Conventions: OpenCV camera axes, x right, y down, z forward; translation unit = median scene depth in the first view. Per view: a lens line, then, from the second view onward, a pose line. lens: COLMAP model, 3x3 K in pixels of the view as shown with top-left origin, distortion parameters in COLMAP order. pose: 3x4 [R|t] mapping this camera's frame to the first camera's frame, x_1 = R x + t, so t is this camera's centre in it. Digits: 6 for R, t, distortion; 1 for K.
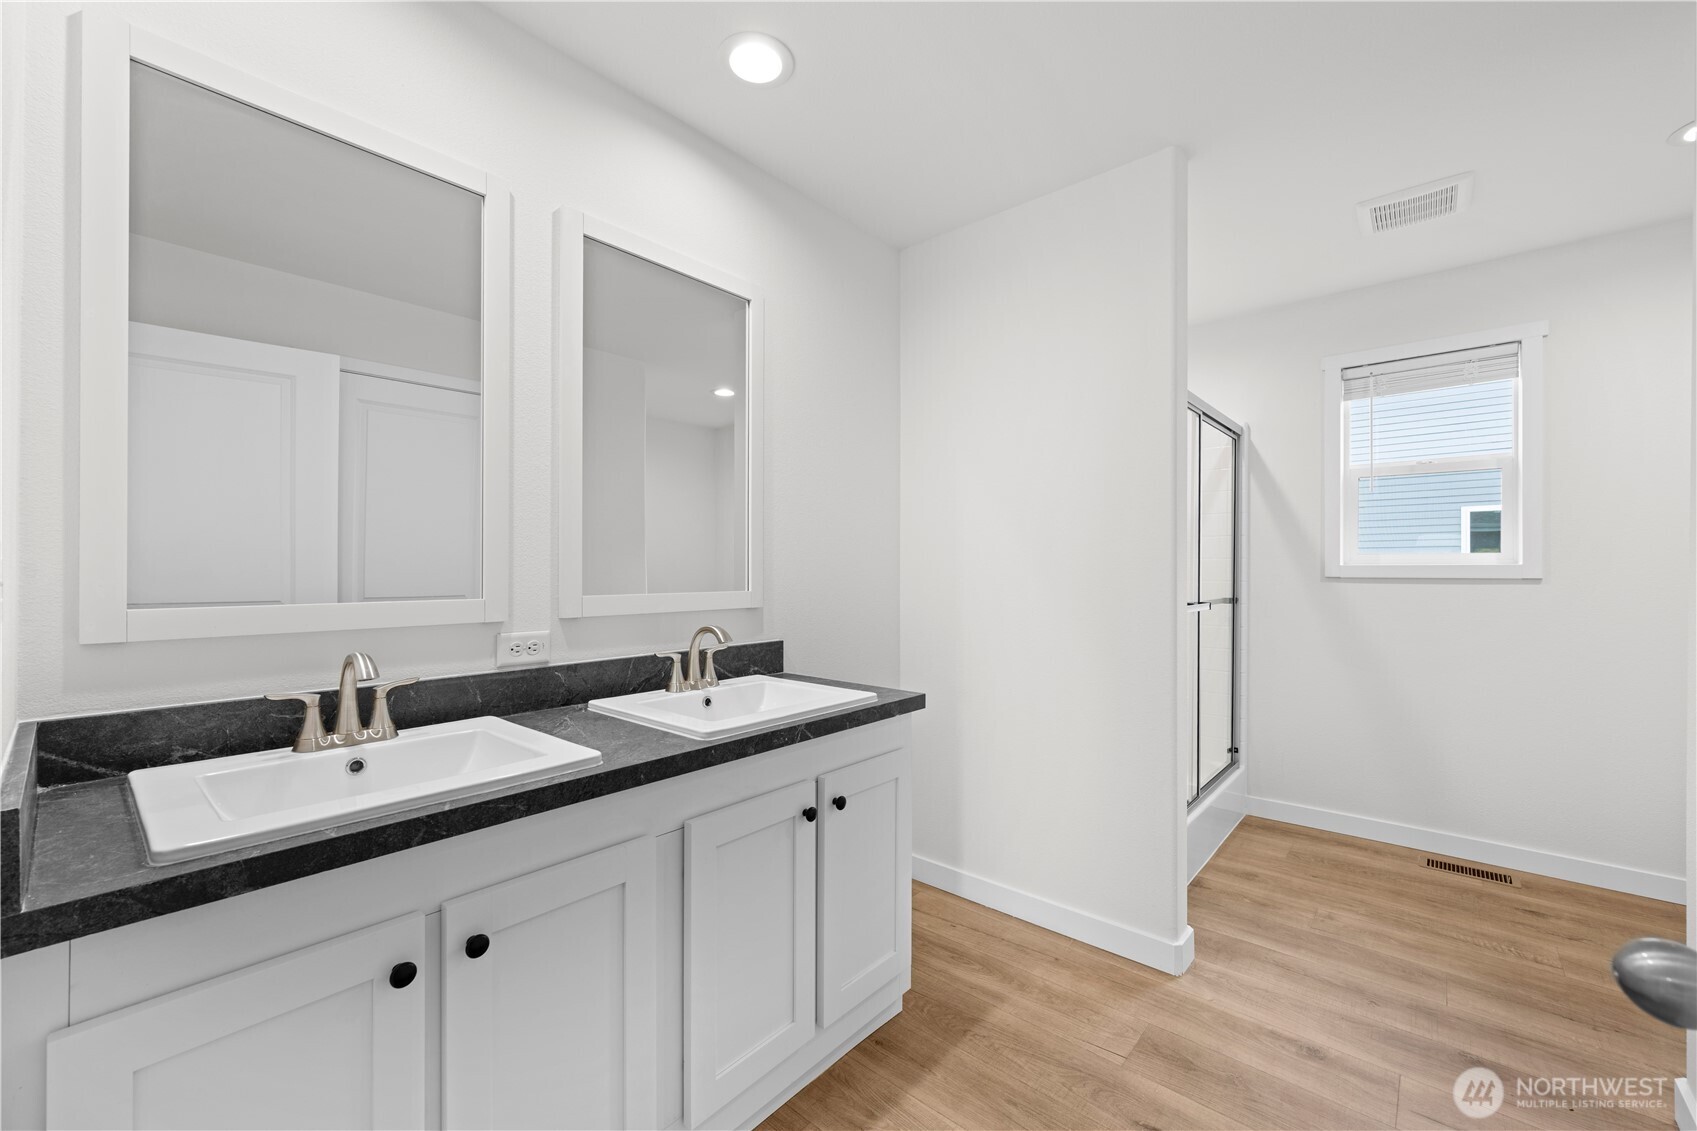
lens RADIAL K [[663.5, 0, 851.7], [0, 663.5, 572.4], [0, 0, 1]] dist [-0.006092, -0.000042]
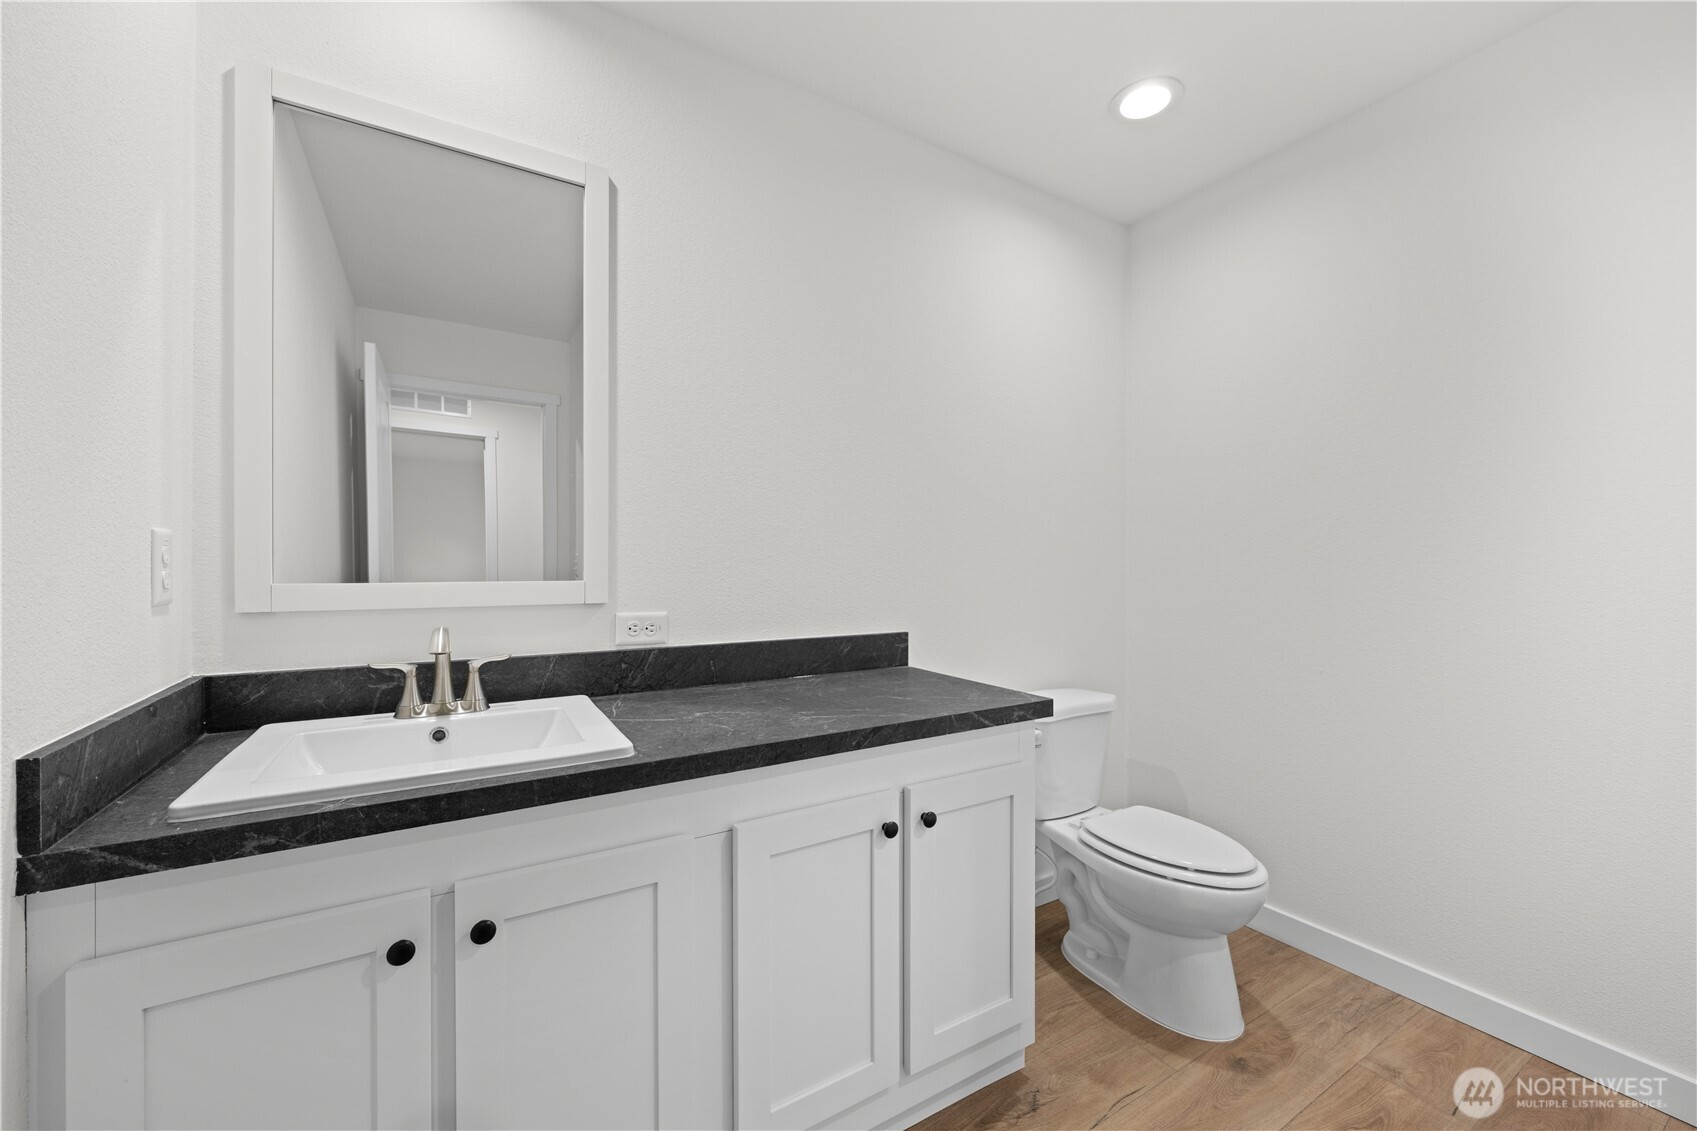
lens RADIAL K [[663.5, 0, 835.7], [0, 663.5, 565.9], [0, 0, 1]] dist [-0.006092, -0.000042]
pose [[0.947294, 0.003854, -0.320343, 0.175077], [-0.000112, 0.999932, 0.011699, 0.008185], [0.320366, -0.011047, 0.947229, 0.182360]]
